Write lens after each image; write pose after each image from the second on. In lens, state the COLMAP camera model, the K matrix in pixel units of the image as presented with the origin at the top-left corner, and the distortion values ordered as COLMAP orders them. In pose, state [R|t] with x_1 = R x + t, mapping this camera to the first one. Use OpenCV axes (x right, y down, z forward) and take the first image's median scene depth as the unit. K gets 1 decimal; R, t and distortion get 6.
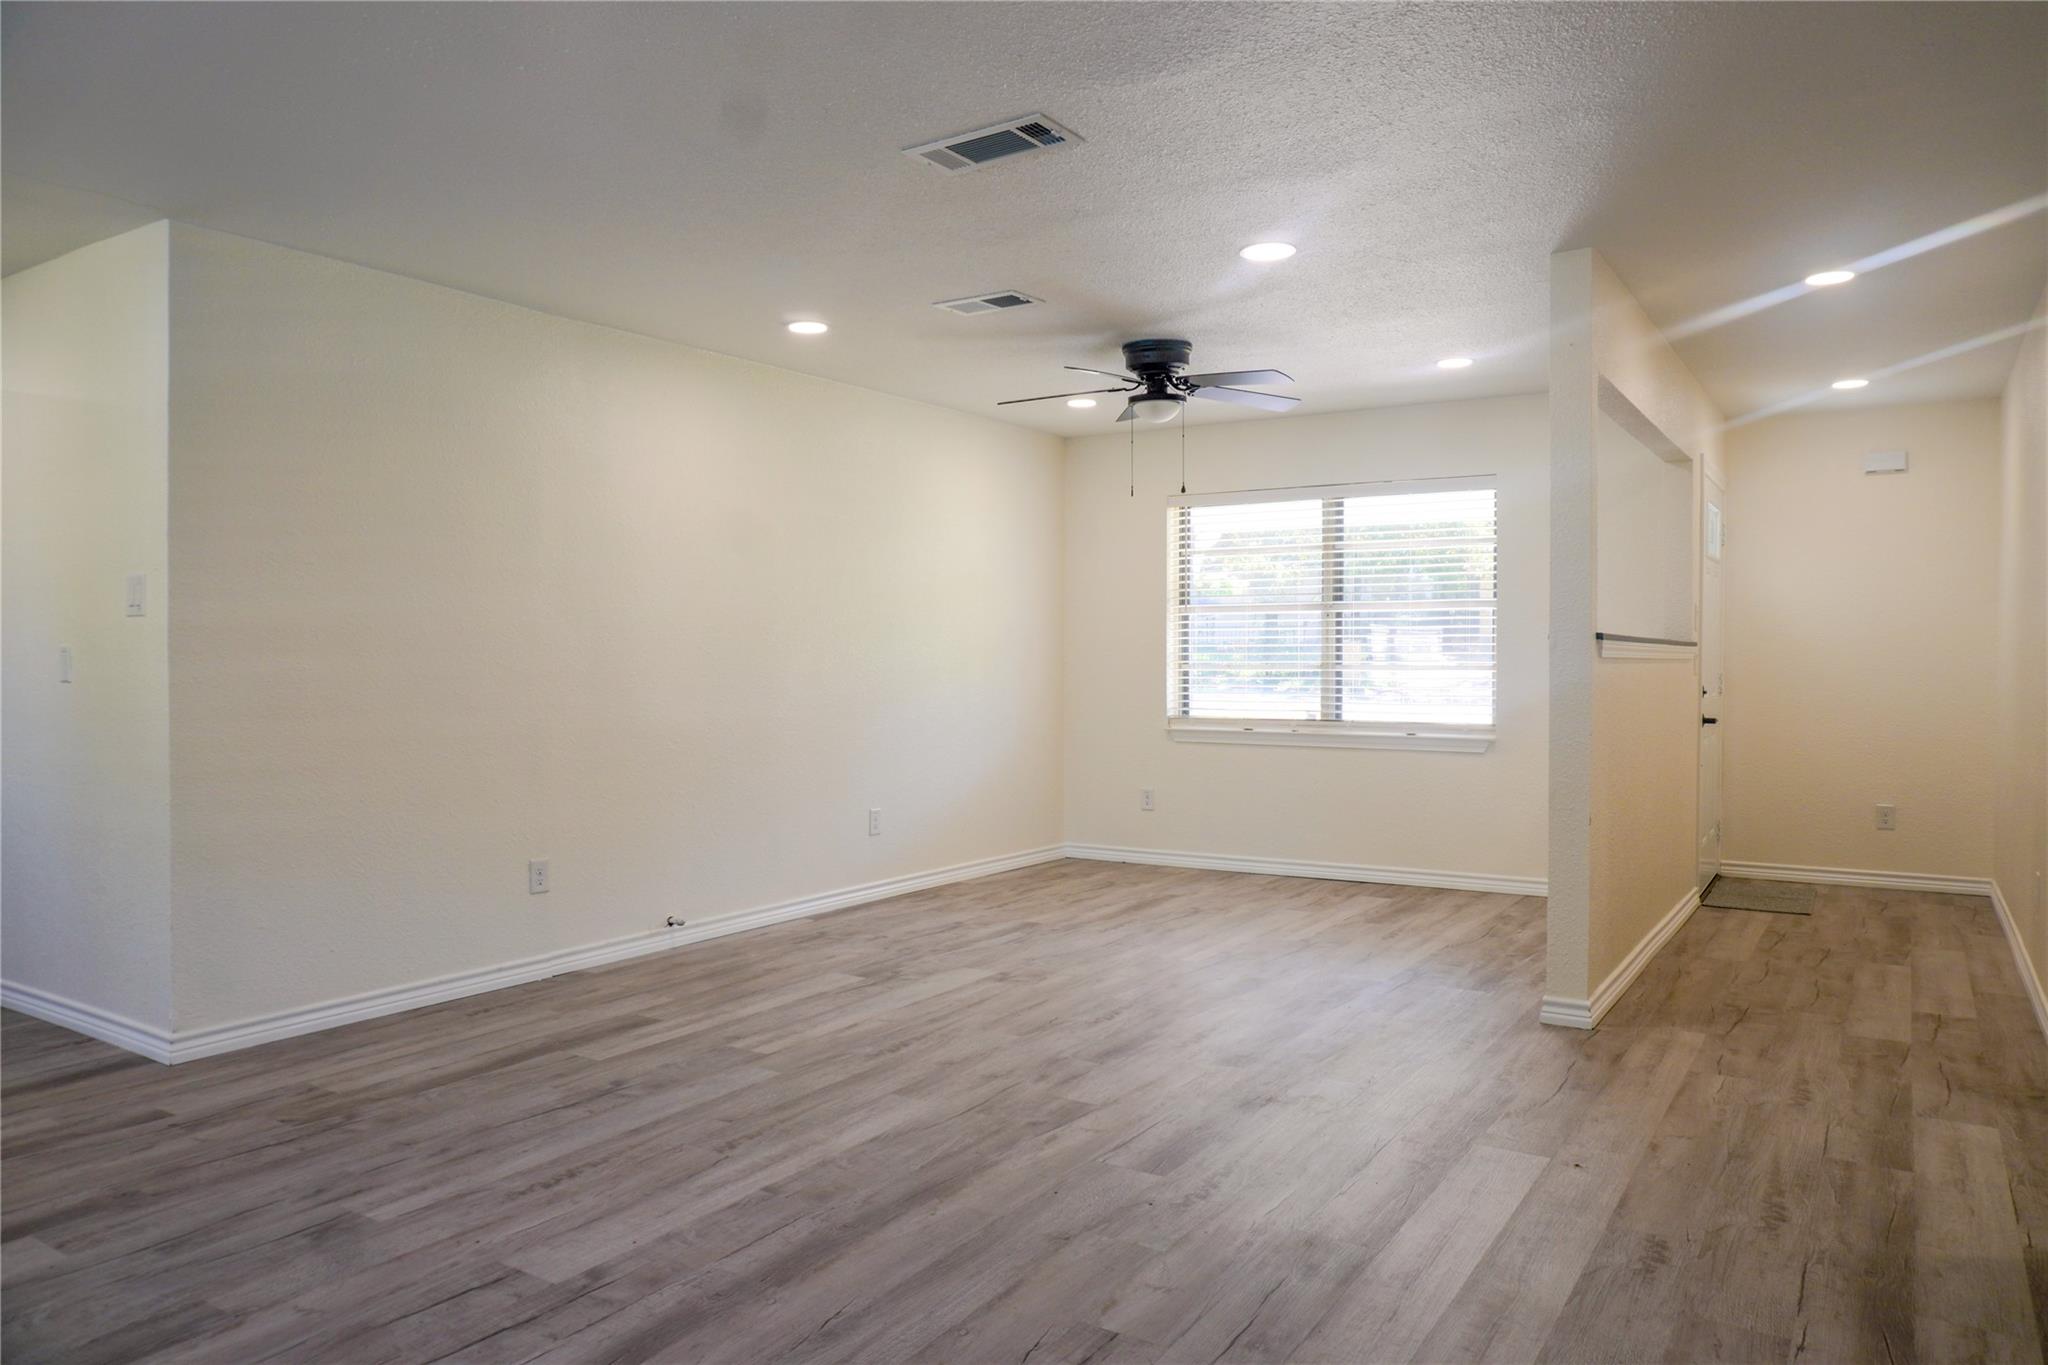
lens RADIAL K [[1383.2, 0, 1024.0], [0, 1383.2, 682.5], [0, 0, 1]] dist [-0.047553, 0.022772]
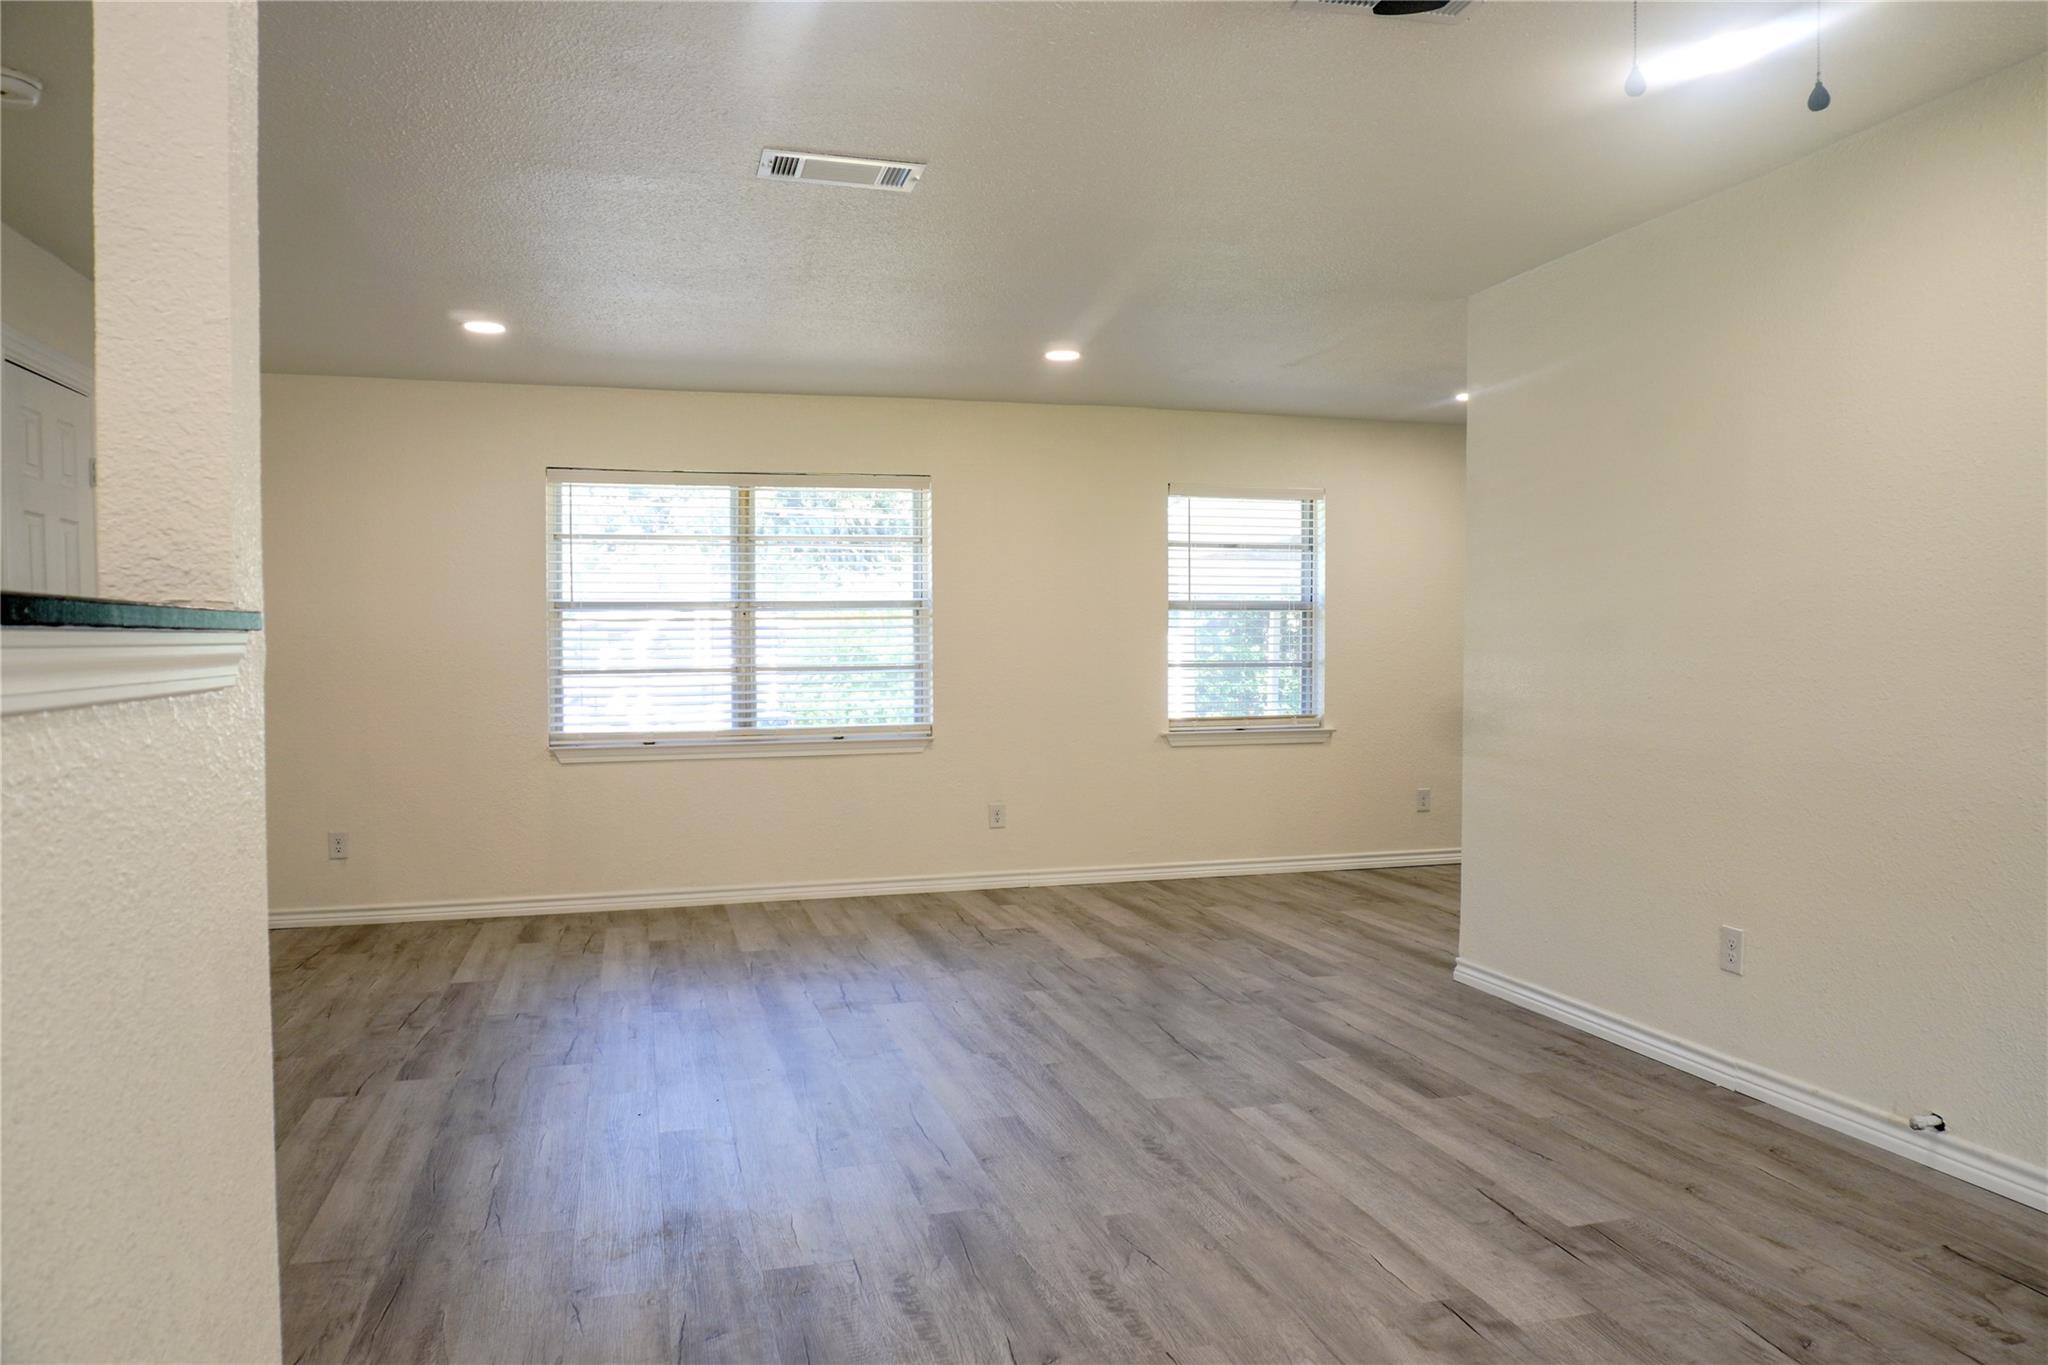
lens RADIAL K [[1383.2, 0, 1024.0], [0, 1383.2, 682.5], [0, 0, 1]] dist [-0.047553, 0.022772]
pose [[-0.667823, 0.018493, -0.744090, 0.563117], [-0.008273, 0.999445, 0.032264, -0.028238], [0.744274, 0.027703, -0.667300, 1.530036]]
